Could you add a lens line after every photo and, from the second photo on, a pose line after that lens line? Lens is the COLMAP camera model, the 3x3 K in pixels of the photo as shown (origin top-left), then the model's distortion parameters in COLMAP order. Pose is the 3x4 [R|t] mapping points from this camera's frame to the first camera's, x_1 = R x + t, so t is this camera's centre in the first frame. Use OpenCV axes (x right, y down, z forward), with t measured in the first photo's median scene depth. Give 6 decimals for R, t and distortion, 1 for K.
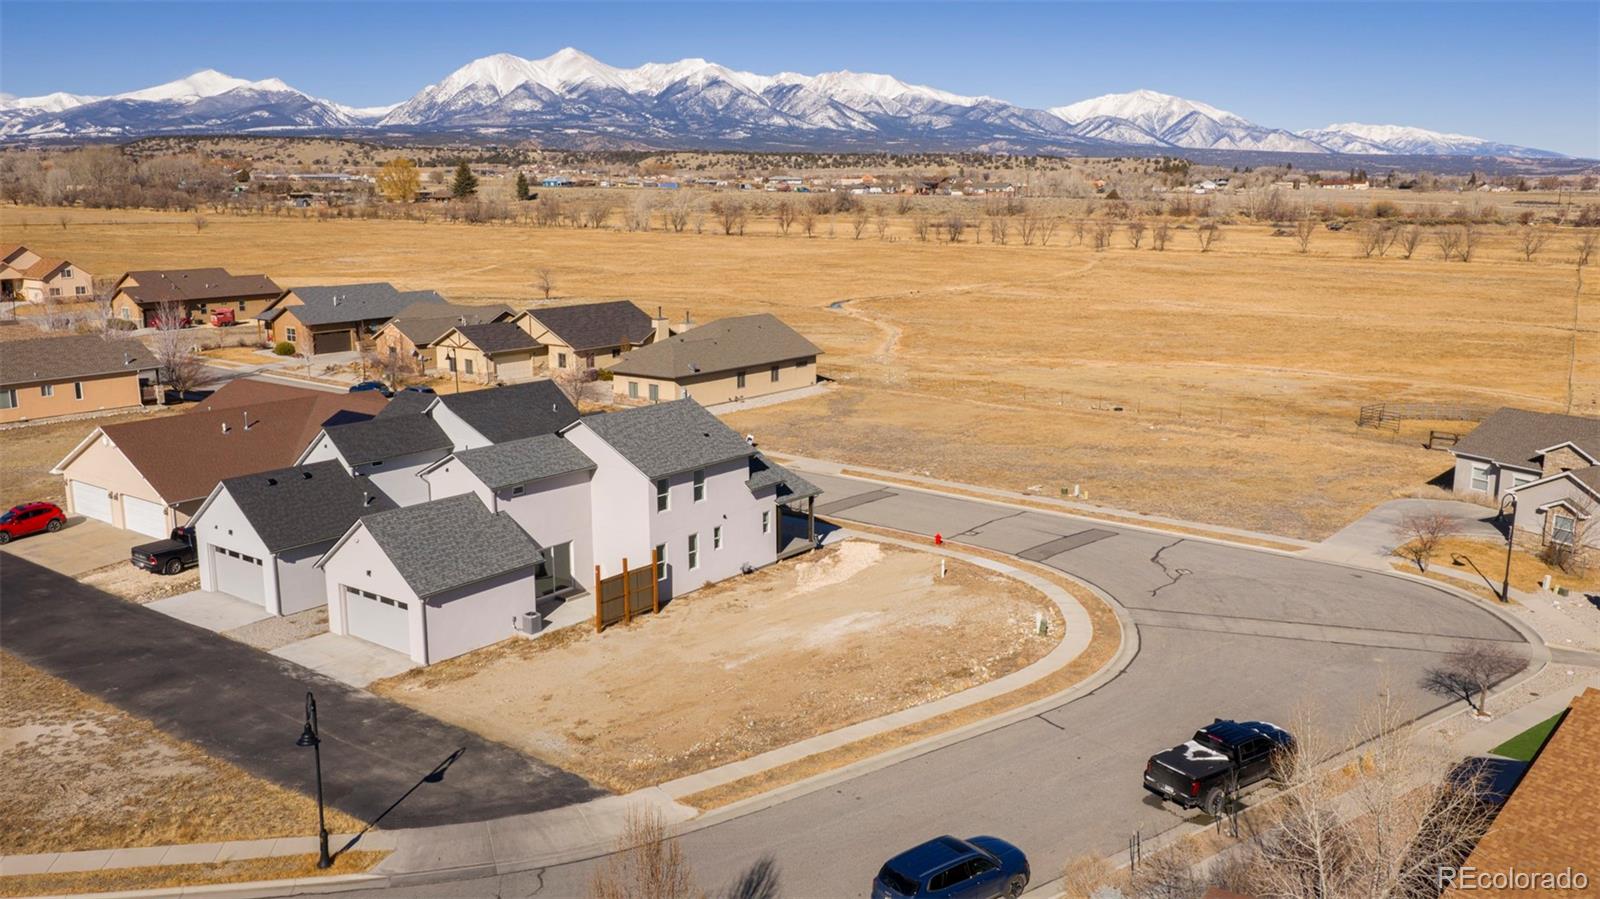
lens RADIAL K [[1318.8, 0, 804.2], [0, 1318.8, 457.2], [0, 0, 1]] dist [0.028853, -0.057449]
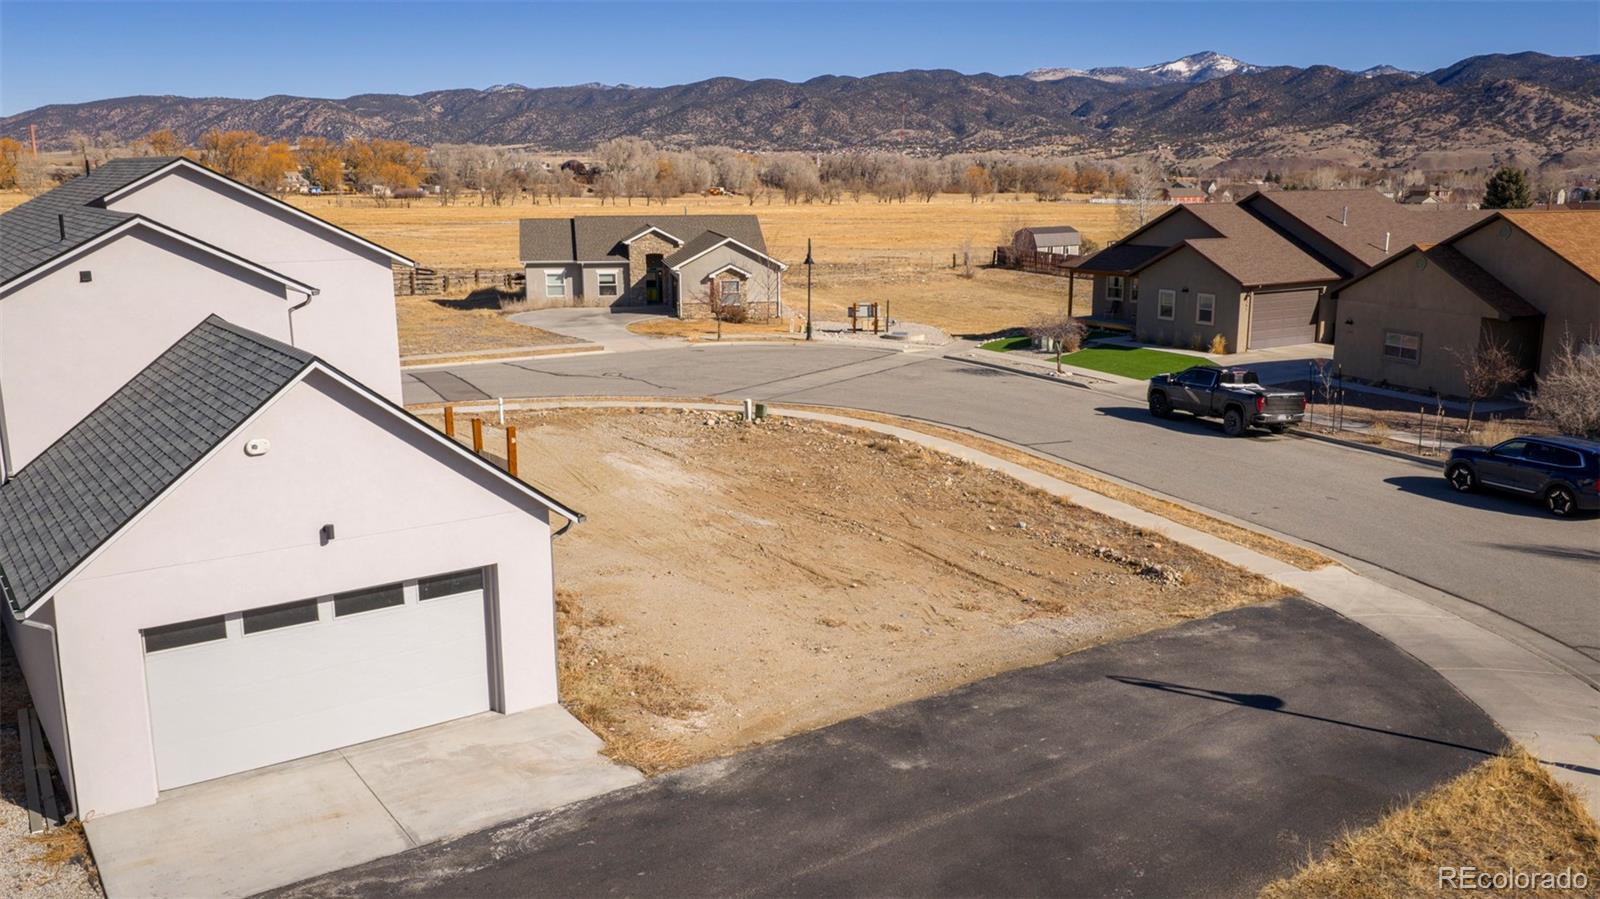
lens RADIAL K [[1318.8, 0, 804.2], [0, 1318.8, 457.2], [0, 0, 1]] dist [0.028853, -0.057449]
pose [[0.287225, -0.203828, 0.935925, -0.476534], [0.195652, 0.968981, 0.150983, 0.034589], [-0.937669, 0.139749, 0.318195, 0.625856]]
